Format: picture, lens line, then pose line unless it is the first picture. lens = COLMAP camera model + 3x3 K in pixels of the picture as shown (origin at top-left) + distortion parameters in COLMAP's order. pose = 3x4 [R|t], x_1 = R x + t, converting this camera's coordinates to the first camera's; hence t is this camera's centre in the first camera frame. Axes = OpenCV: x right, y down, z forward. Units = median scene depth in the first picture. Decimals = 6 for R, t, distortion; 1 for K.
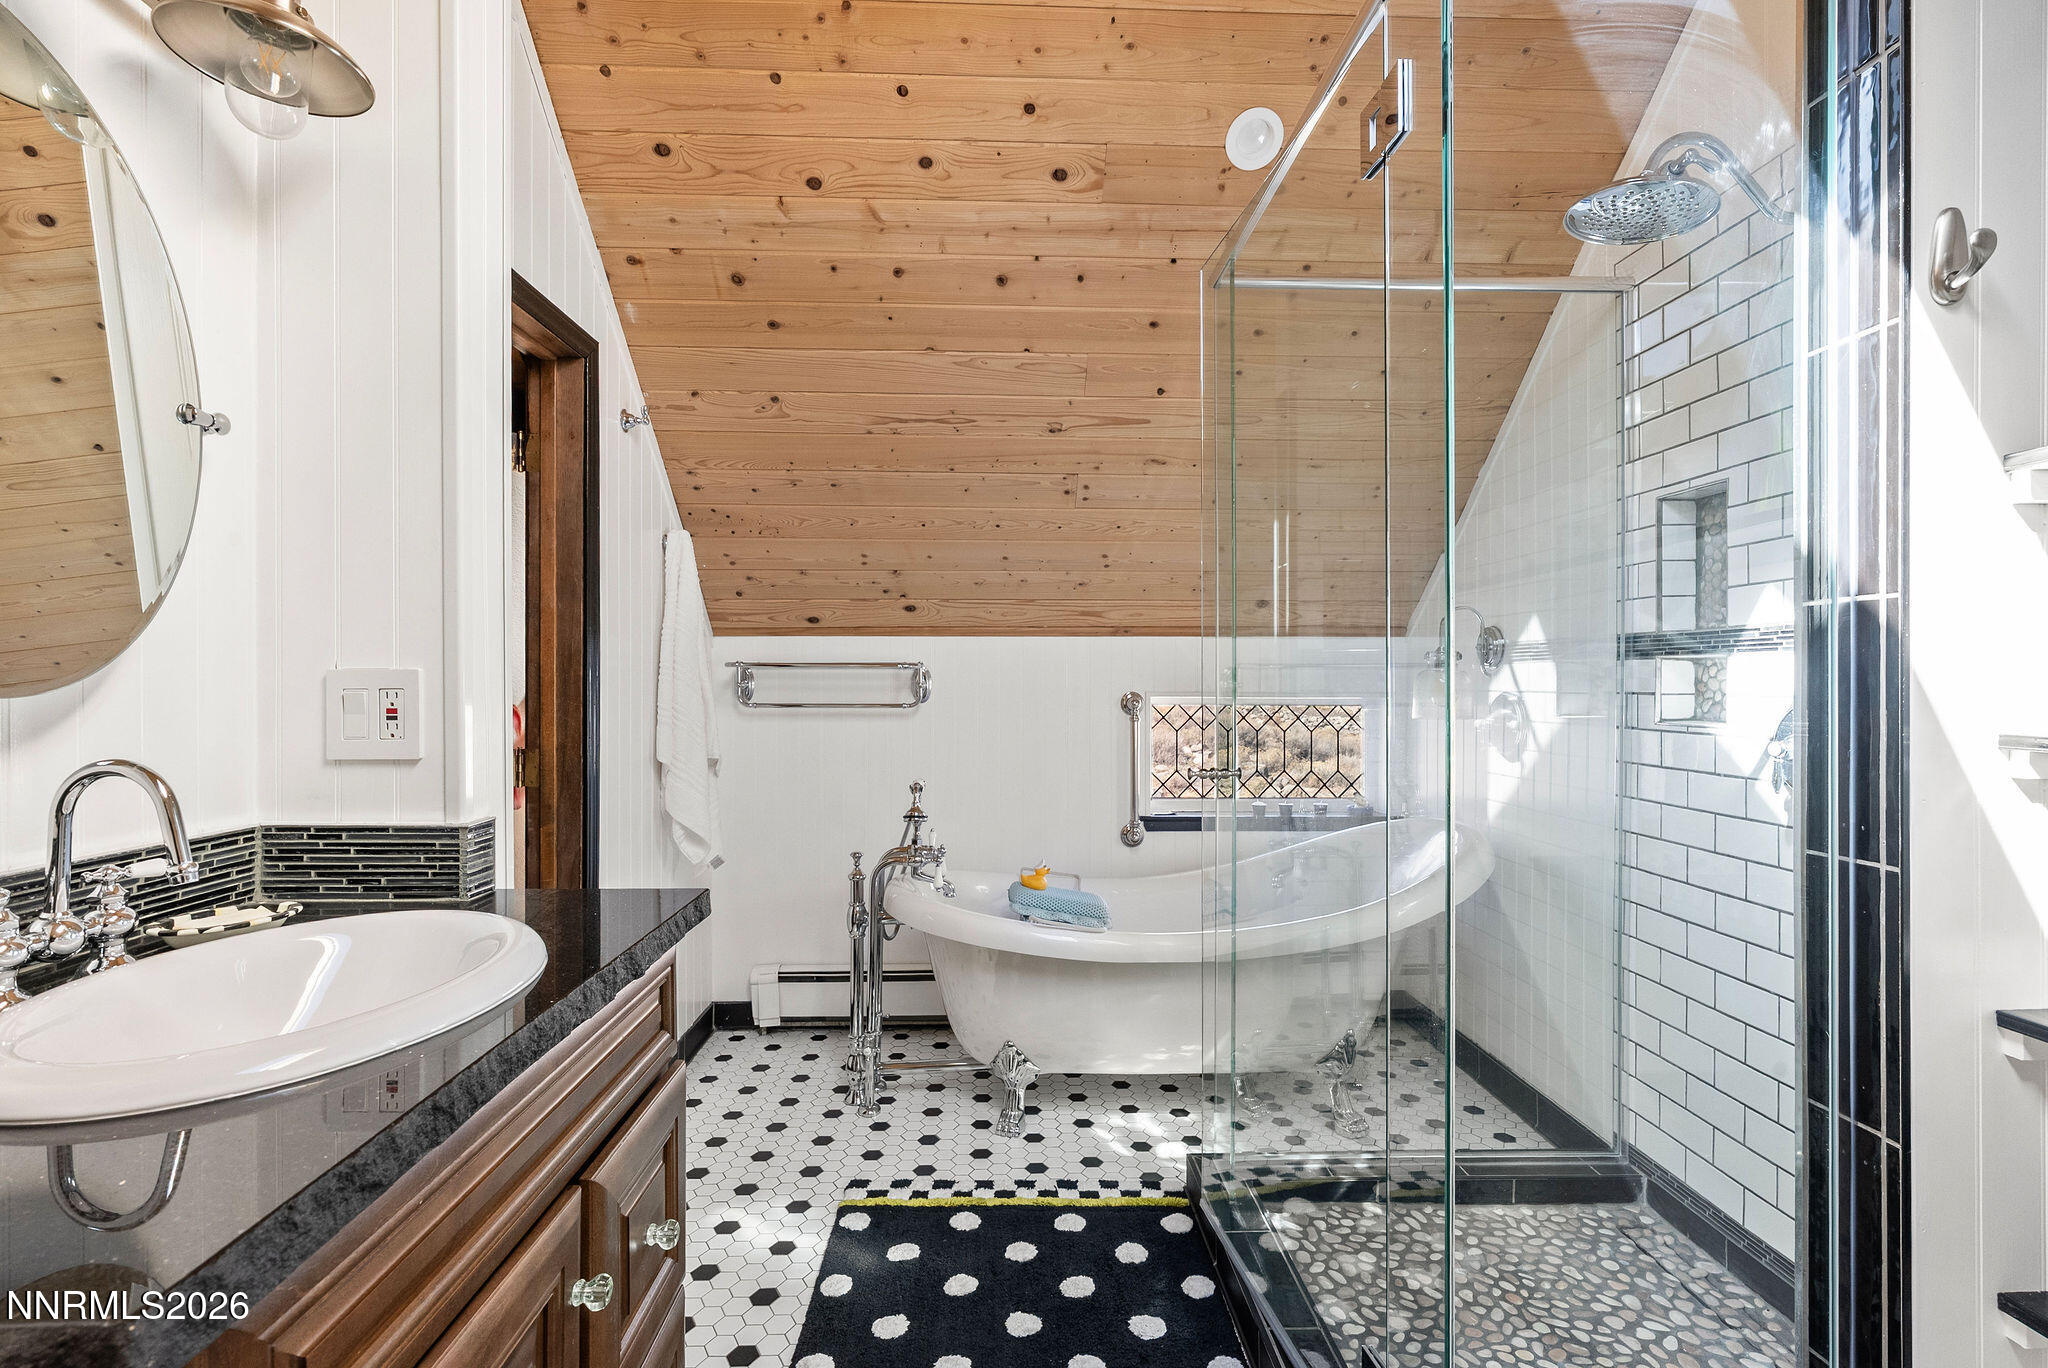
lens RADIAL K [[925.3, 0, 1008.4], [0, 925.3, 683.4], [0, 0, 1]] dist [-0.005216, 0.001451]
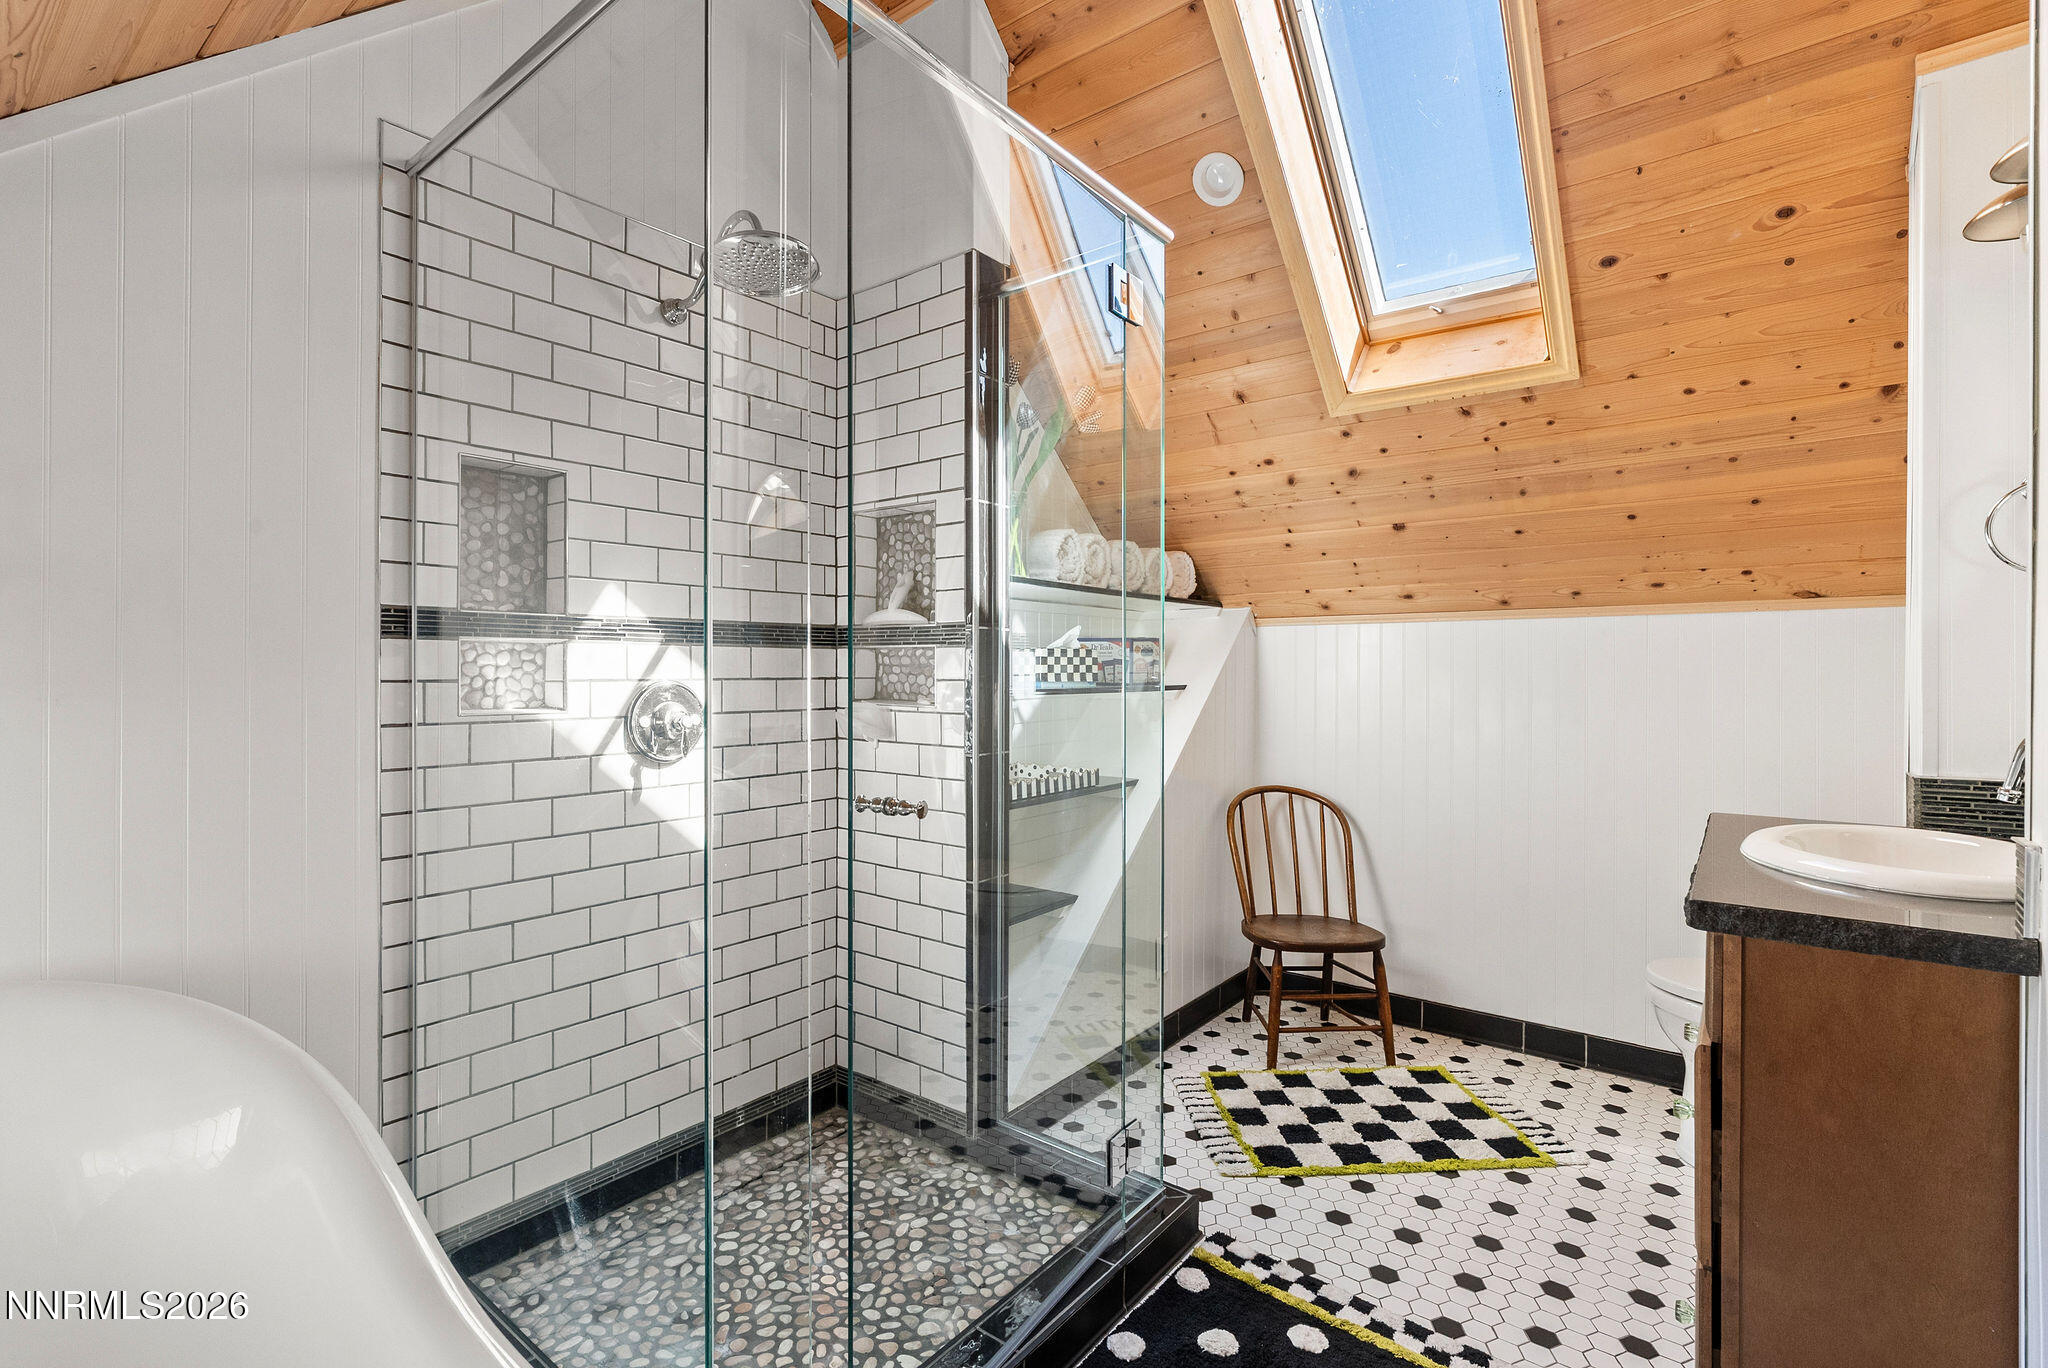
lens RADIAL K [[925.3, 0, 1016.6], [0, 925.3, 671.9], [0, 0, 1]] dist [-0.005216, 0.001451]
pose [[-0.766619, 0.002454, 0.642098, -0.238928], [0.004232, 0.999990, 0.001230, 0.004429], [-0.642089, 0.003660, -0.766622, 1.282748]]
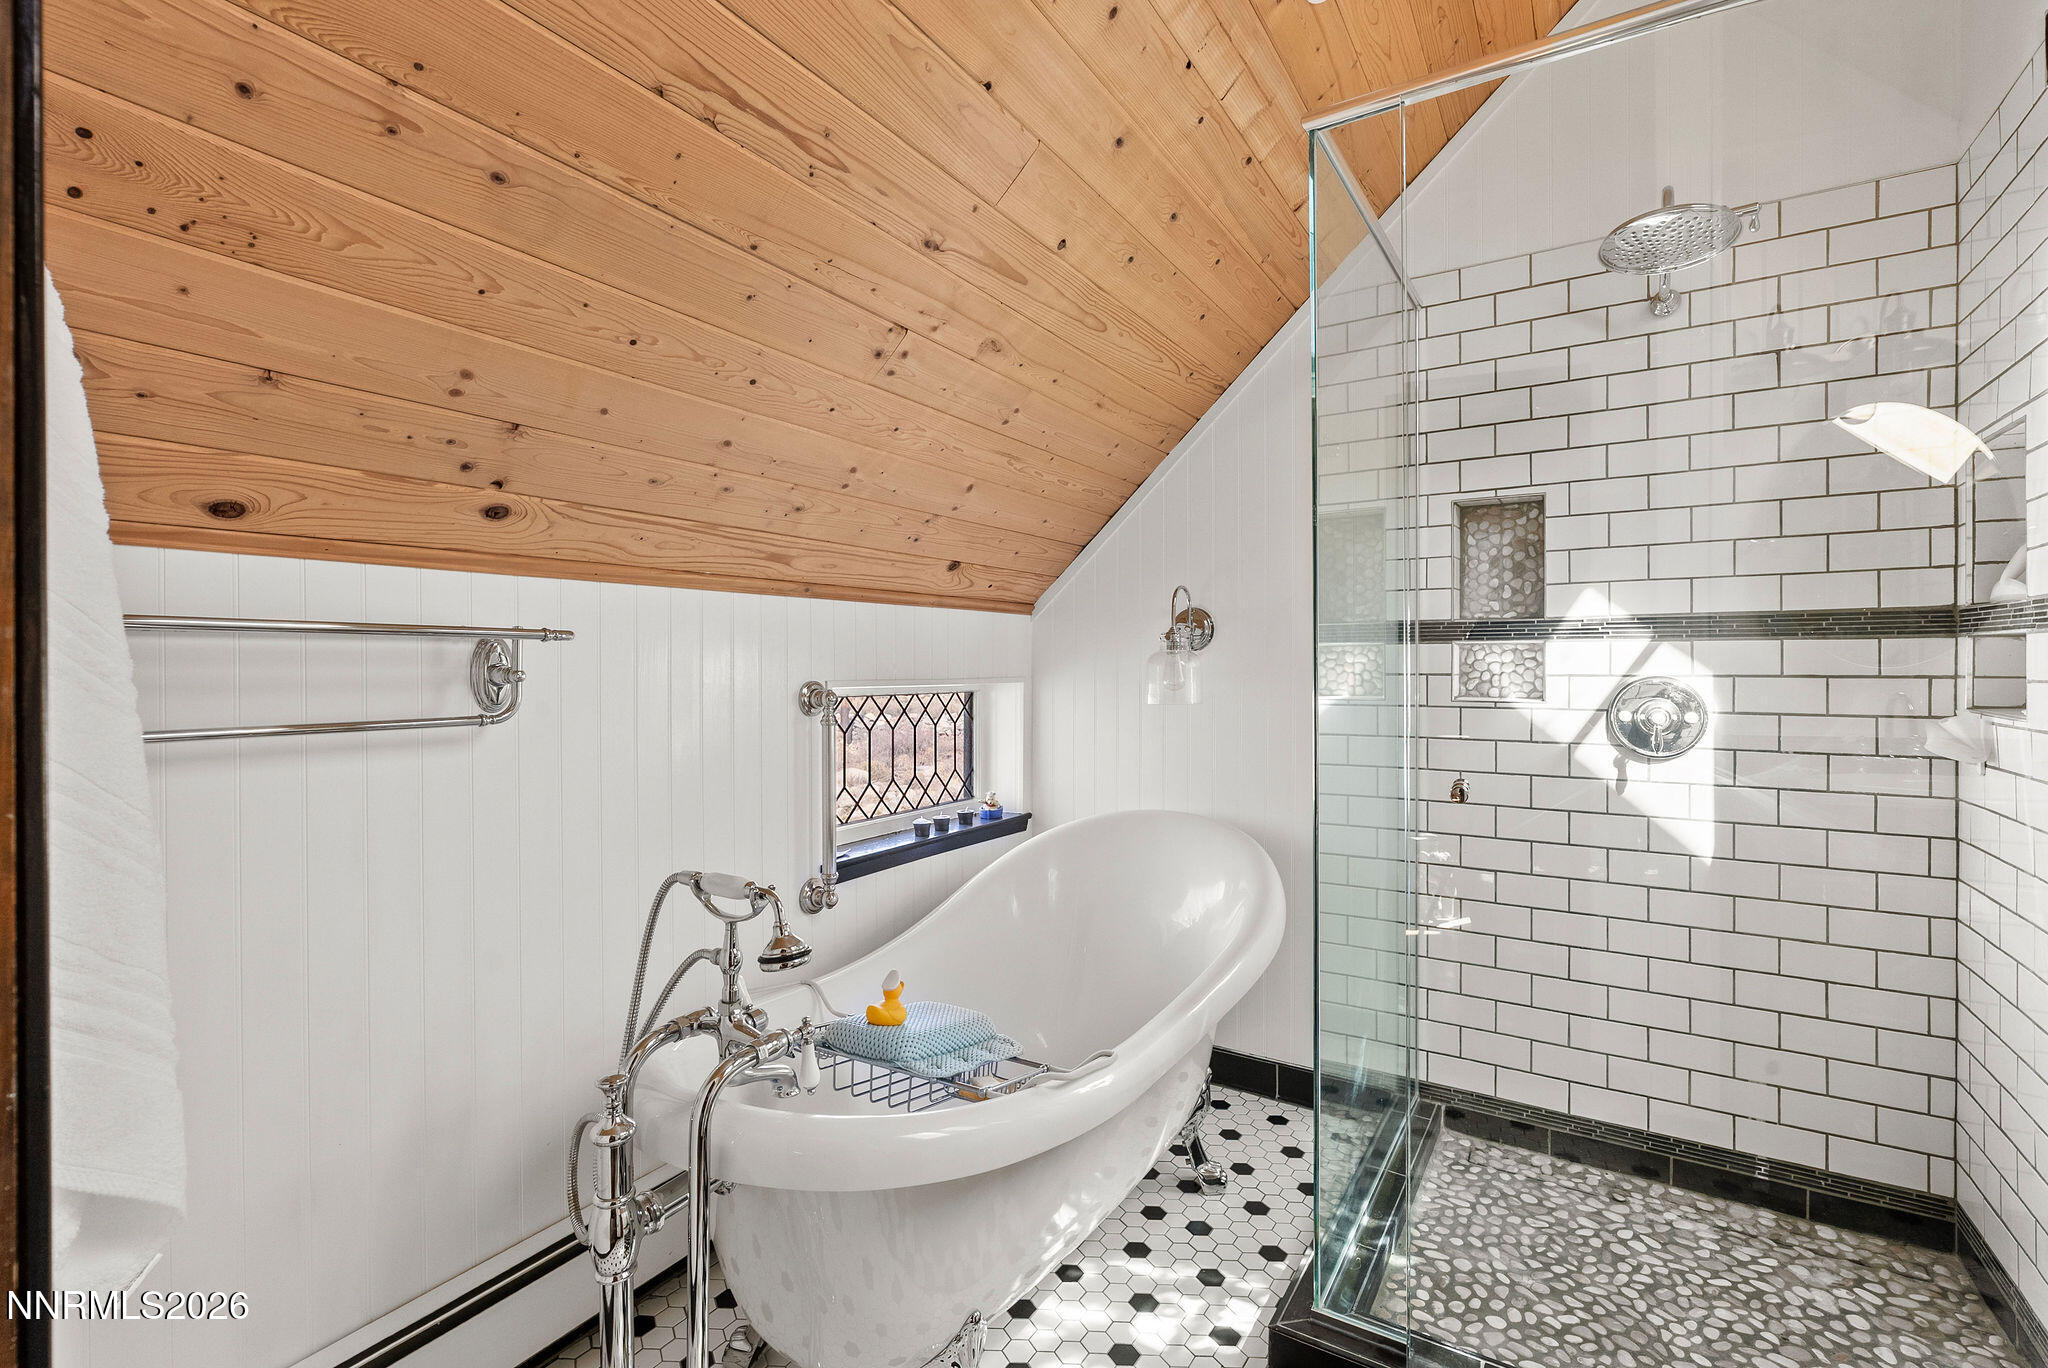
lens RADIAL K [[925.3, 0, 1009.4], [0, 925.3, 667.2], [0, 0, 1]] dist [-0.005216, 0.001451]
pose [[0.566805, -0.004799, 0.823838, -0.518768], [0.005092, 0.999984, 0.002322, -0.002732], [-0.823836, 0.002879, 0.566821, 0.778514]]
